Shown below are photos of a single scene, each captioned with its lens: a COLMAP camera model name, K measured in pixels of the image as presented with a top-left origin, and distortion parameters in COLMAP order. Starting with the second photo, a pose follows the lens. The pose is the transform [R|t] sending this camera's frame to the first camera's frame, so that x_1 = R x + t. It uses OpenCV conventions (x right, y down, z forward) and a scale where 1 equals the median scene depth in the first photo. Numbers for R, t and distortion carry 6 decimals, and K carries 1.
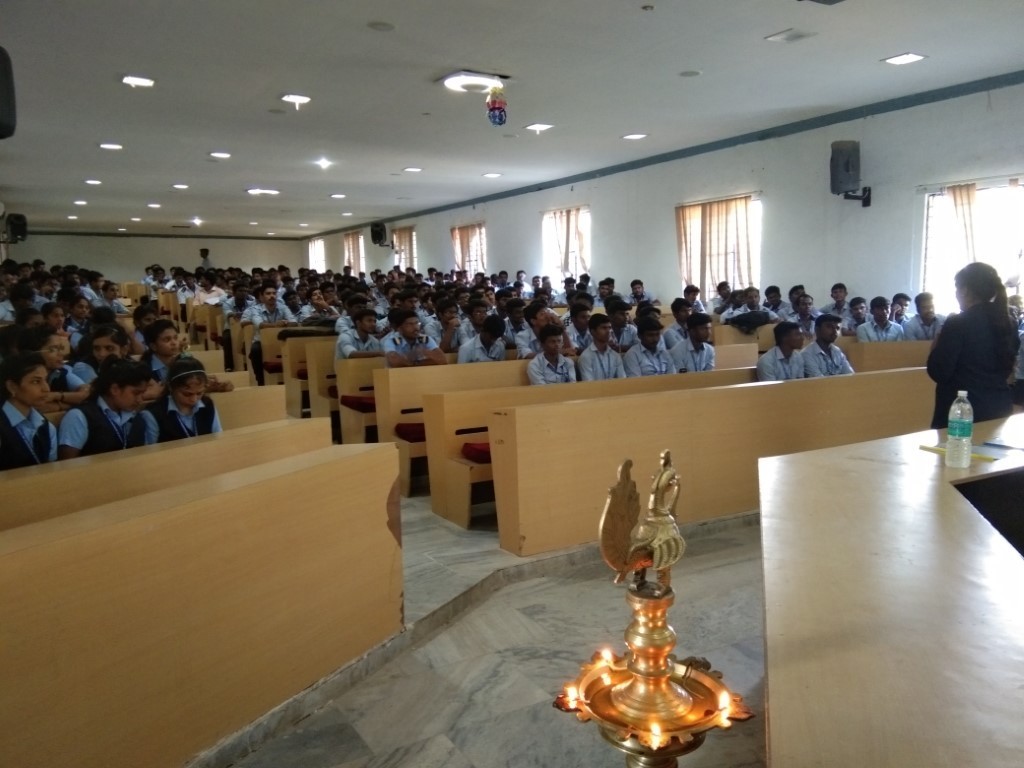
lens RADIAL K [[801.2, 0, 515.5], [0, 801.2, 386.5], [0, 0, 1]] dist [0.101519, -0.150583]
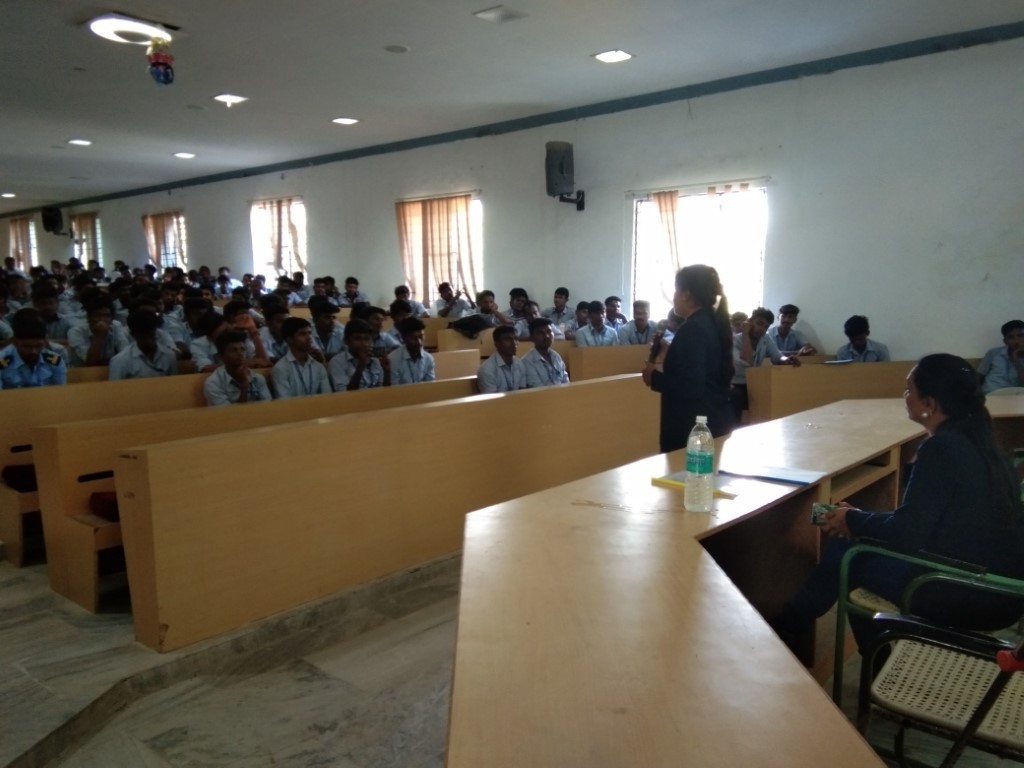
lens RADIAL K [[801.2, 0, 515.5], [0, 801.2, 386.5], [0, 0, 1]] dist [0.101519, -0.150583]
pose [[0.947868, -0.026403, 0.317568, 0.050239], [0.027057, 0.999631, 0.002353, -0.012997], [-0.317513, 0.006362, 0.948232, 0.124951]]
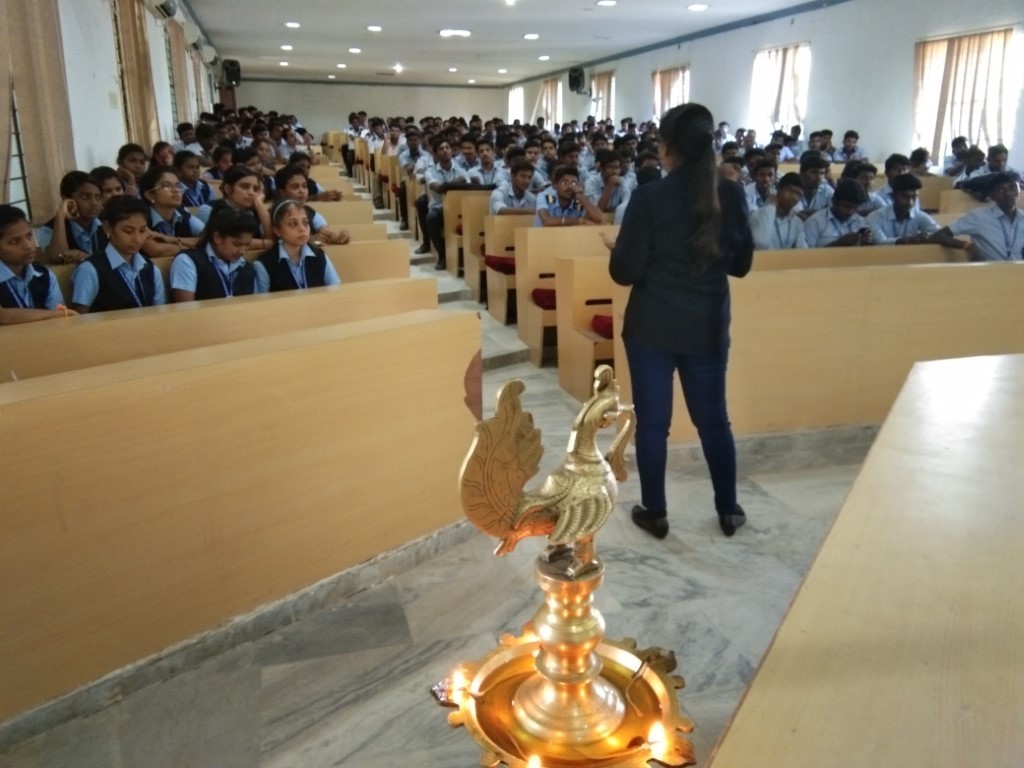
lens RADIAL K [[807.0, 0, 518.2], [0, 807.0, 387.3], [0, 0, 1]] dist [0.104070, -0.153035]
pose [[0.969012, 0.086727, -0.231286, 0.051199], [-0.046381, 0.983565, 0.174494, -0.002856], [0.242619, -0.158359, 0.957109, 0.066576]]
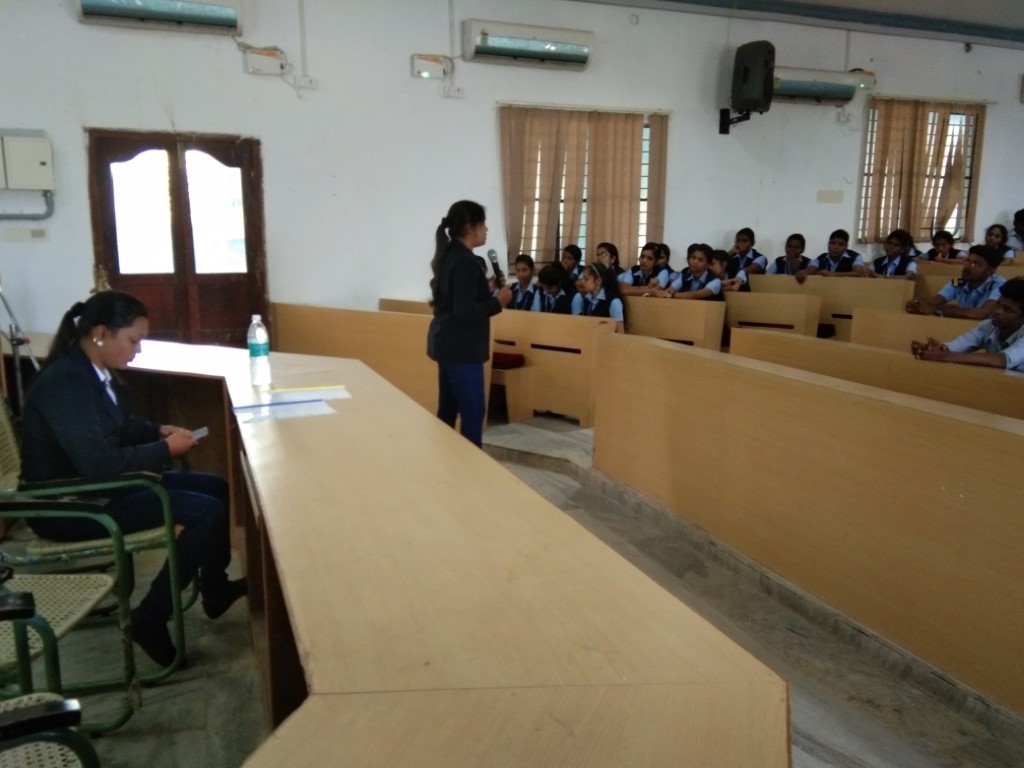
lens RADIAL K [[807.0, 0, 518.2], [0, 807.0, 387.3], [0, 0, 1]] dist [0.104070, -0.153035]
pose [[-0.151282, 0.200875, -0.967865, 0.669086], [-0.114389, 0.968999, 0.218990, -0.077621], [0.981850, 0.143842, -0.123614, 0.631042]]
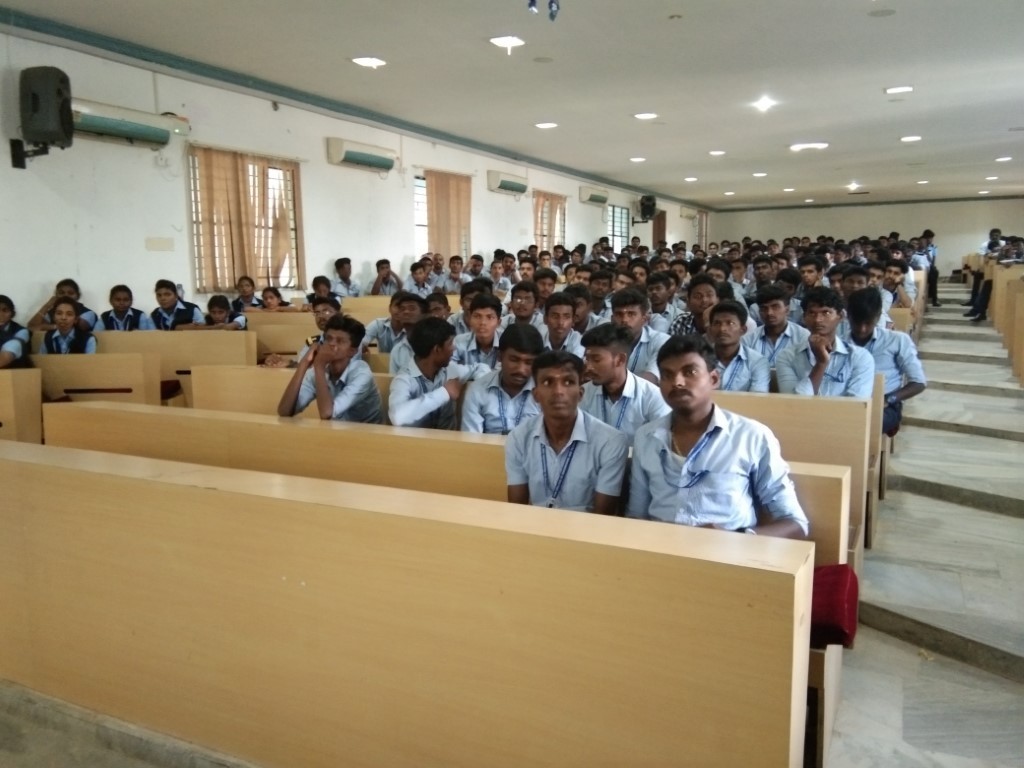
lens RADIAL K [[801.2, 0, 515.5], [0, 801.2, 386.5], [0, 0, 1]] dist [0.101519, -0.150583]
pose [[0.553711, 0.126675, -0.823017, 0.598849], [-0.097337, 0.991432, 0.087110, -0.088399], [0.827000, 0.031876, 0.561297, 0.672574]]
